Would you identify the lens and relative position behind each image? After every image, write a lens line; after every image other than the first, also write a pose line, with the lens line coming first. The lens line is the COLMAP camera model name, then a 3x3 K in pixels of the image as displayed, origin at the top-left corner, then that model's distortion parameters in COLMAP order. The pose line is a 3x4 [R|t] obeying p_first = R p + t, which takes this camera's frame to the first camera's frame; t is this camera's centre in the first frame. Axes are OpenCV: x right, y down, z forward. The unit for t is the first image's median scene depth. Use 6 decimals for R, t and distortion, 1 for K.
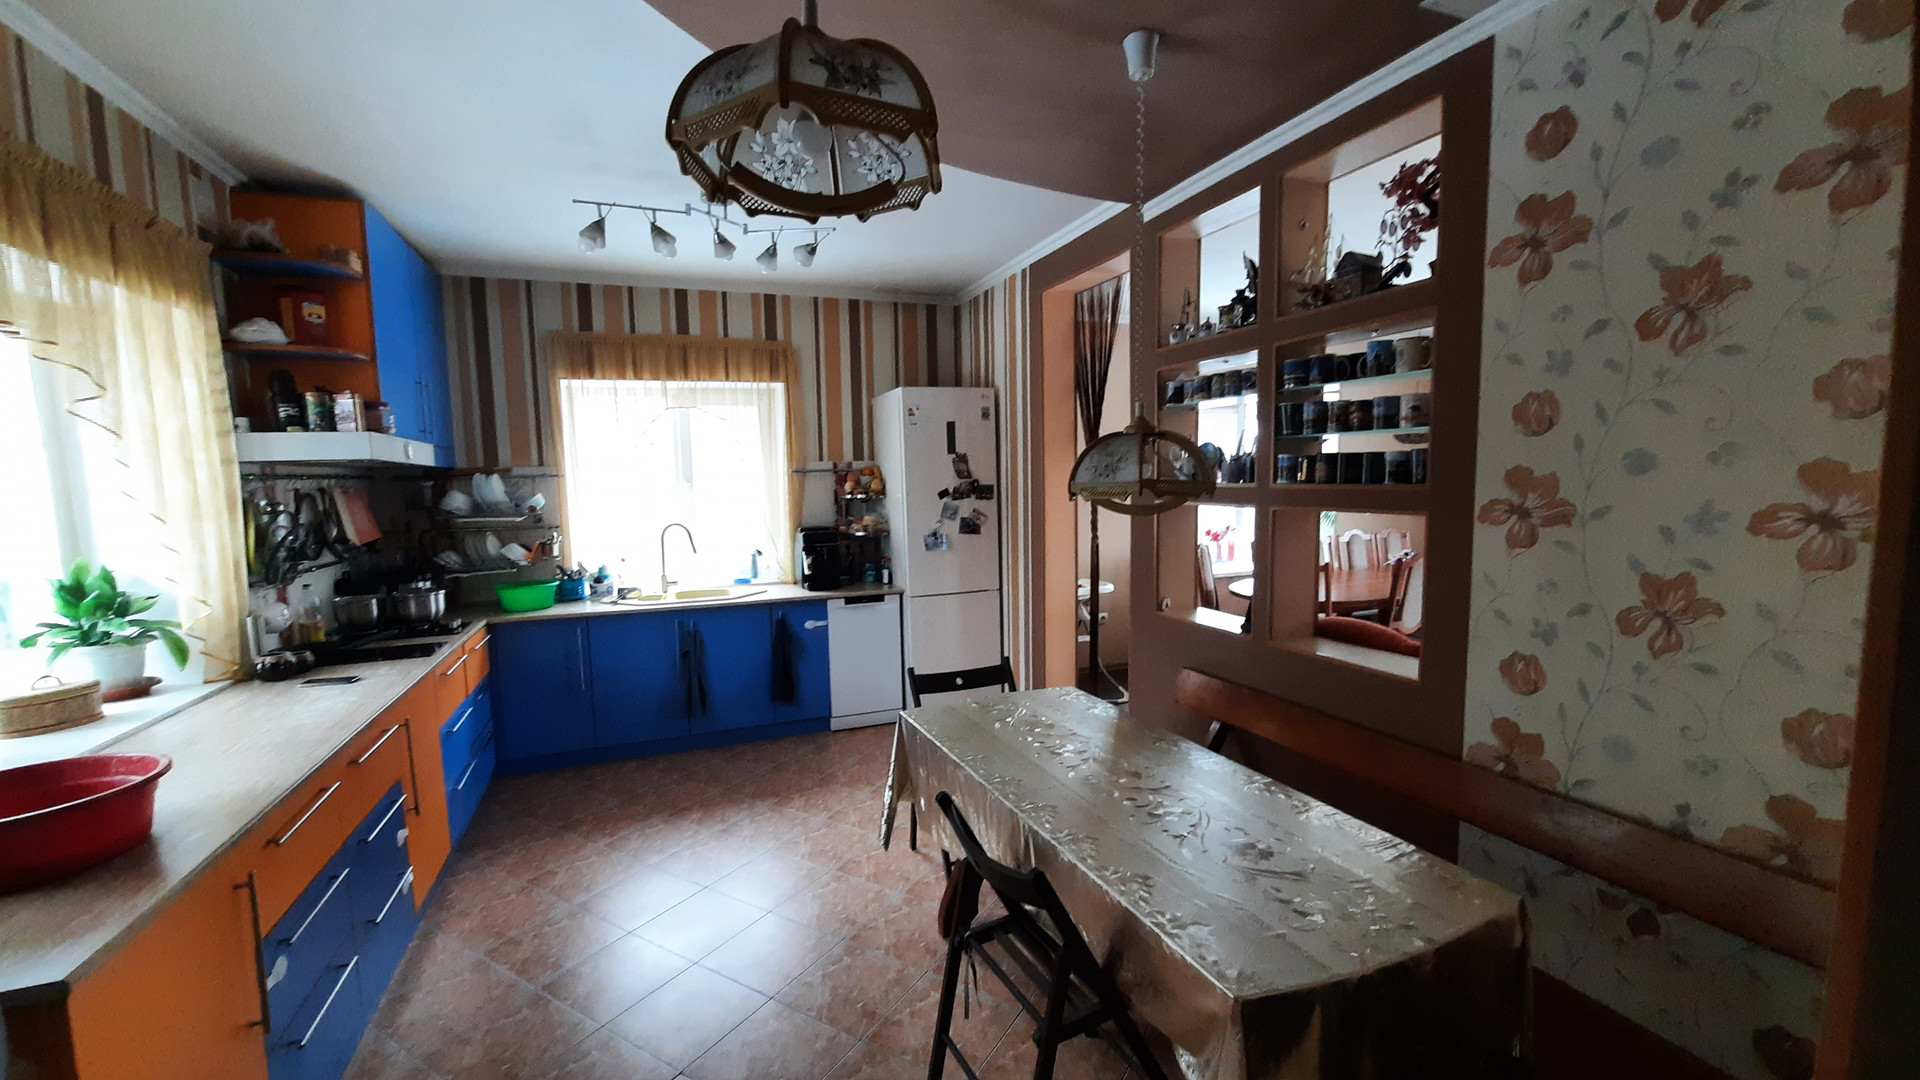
lens RADIAL K [[759.7, 0, 943.1], [0, 759.7, 551.1], [0, 0, 1]] dist [-0.012689, 0.003720]
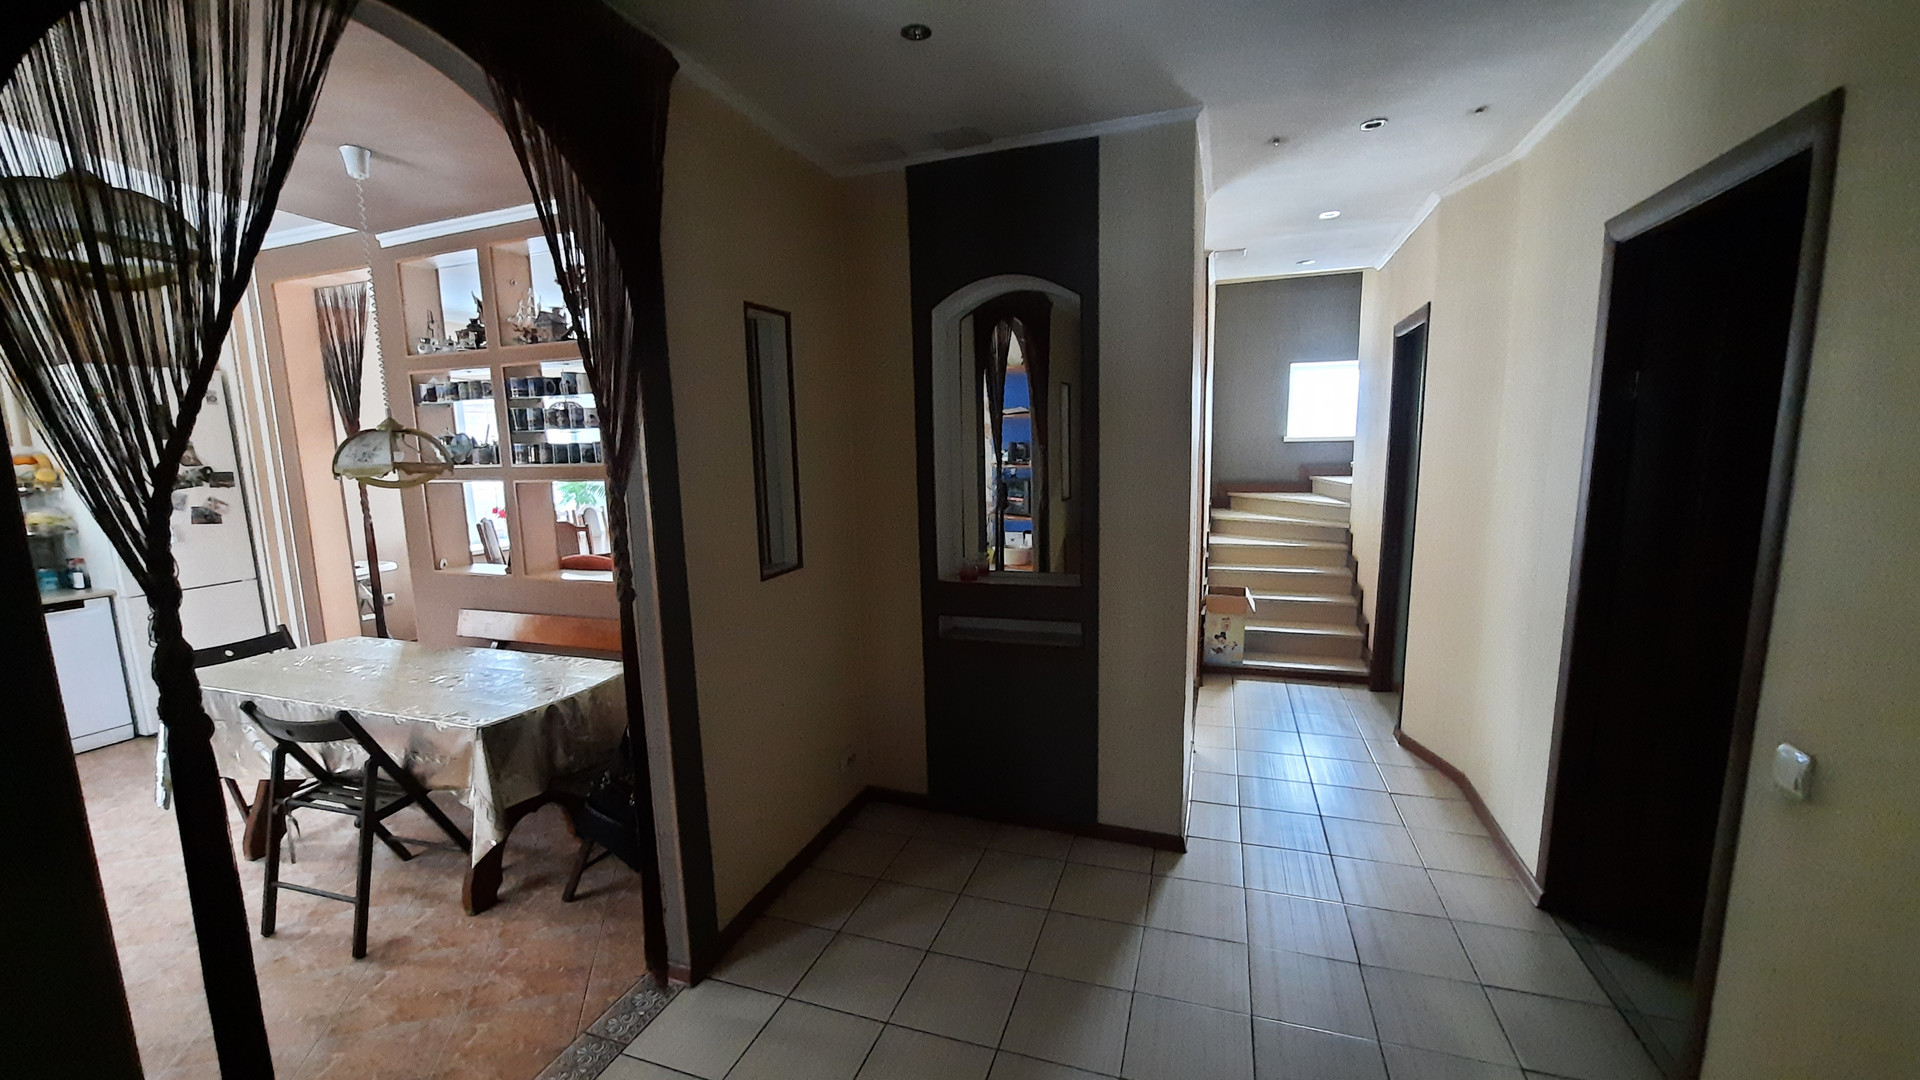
lens RADIAL K [[759.7, 0, 945.5], [0, 759.7, 559.8], [0, 0, 1]] dist [-0.012689, 0.003720]
pose [[0.661982, -0.106875, 0.741861, -0.093058], [0.083159, 0.994144, 0.069015, 0.055244], [-0.744892, 0.016006, 0.666993, -0.515659]]
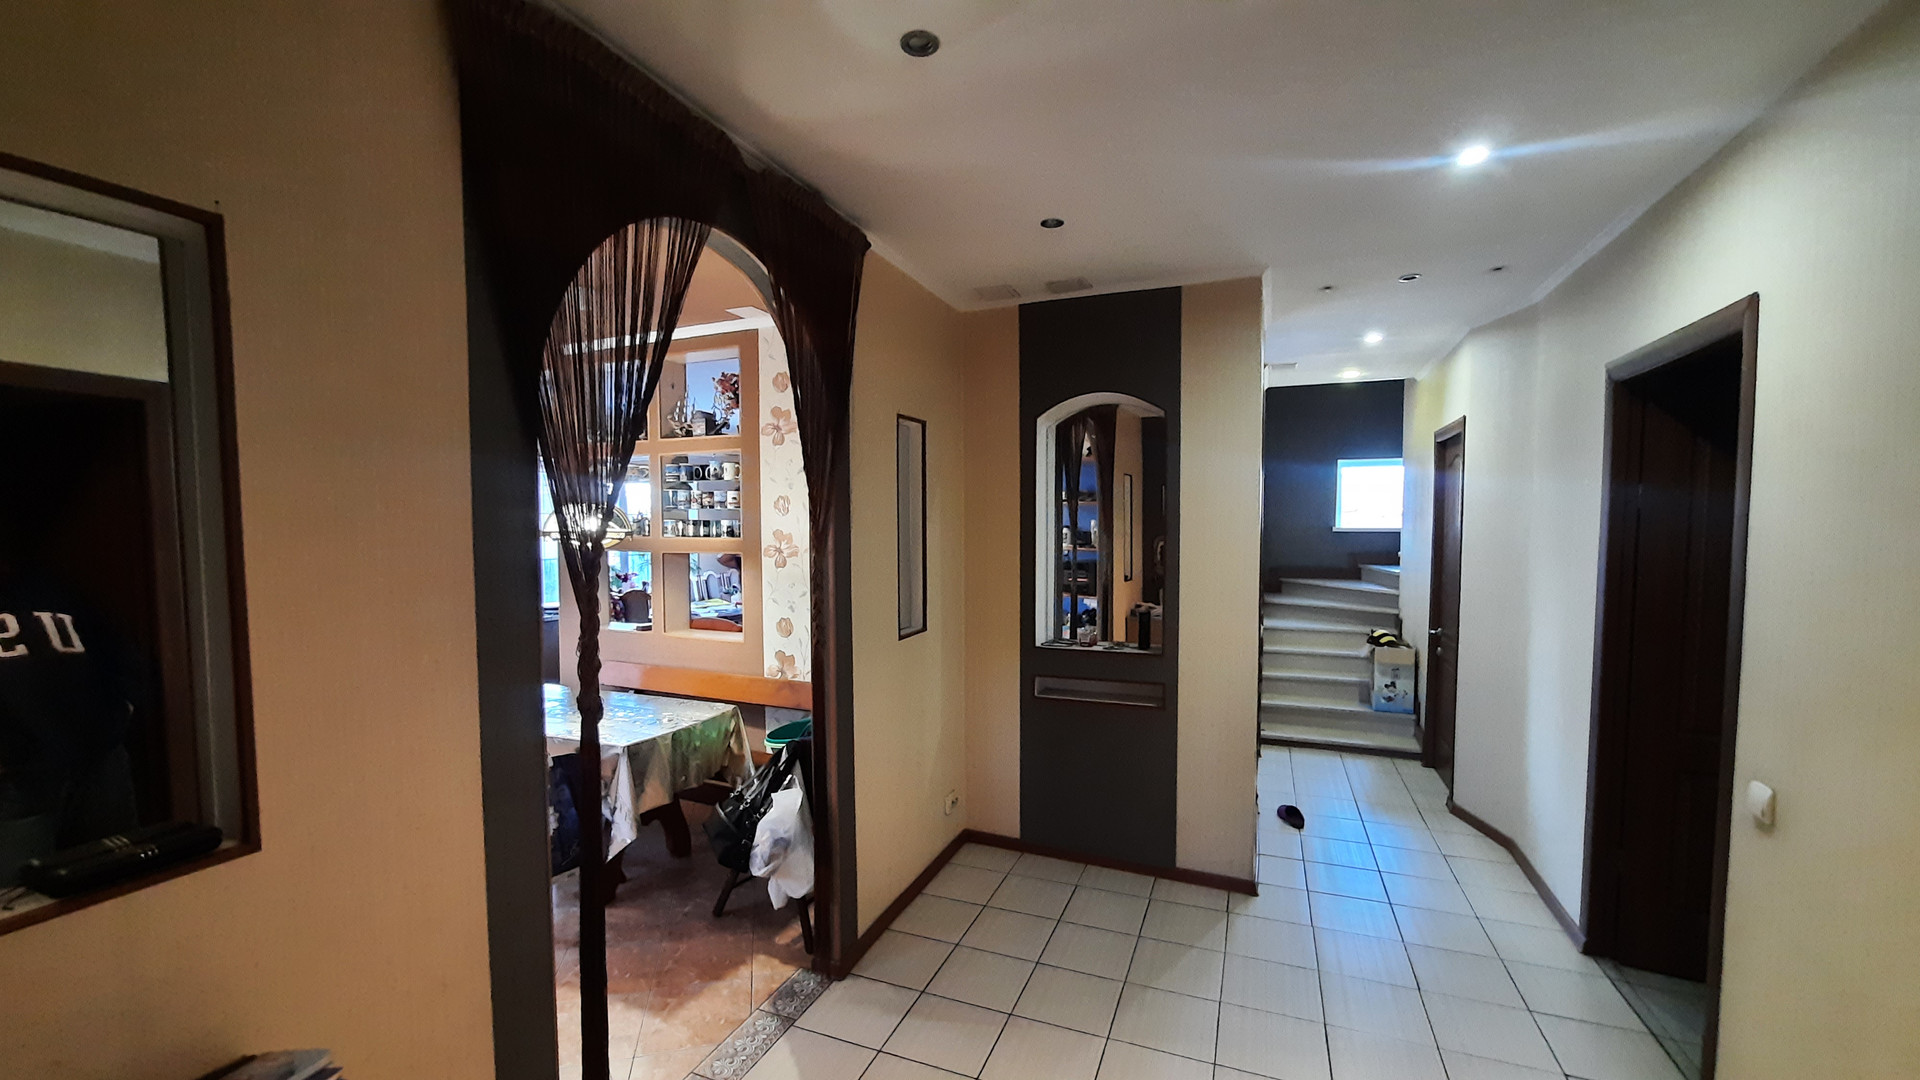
lens RADIAL K [[759.7, 0, 947.2], [0, 759.7, 561.8], [0, 0, 1]] dist [-0.012689, 0.003720]
pose [[0.697961, -0.014816, 0.715983, -0.299153], [0.057112, 0.997753, -0.035029, 0.055233], [-0.713855, 0.065340, 0.697239, -0.564612]]
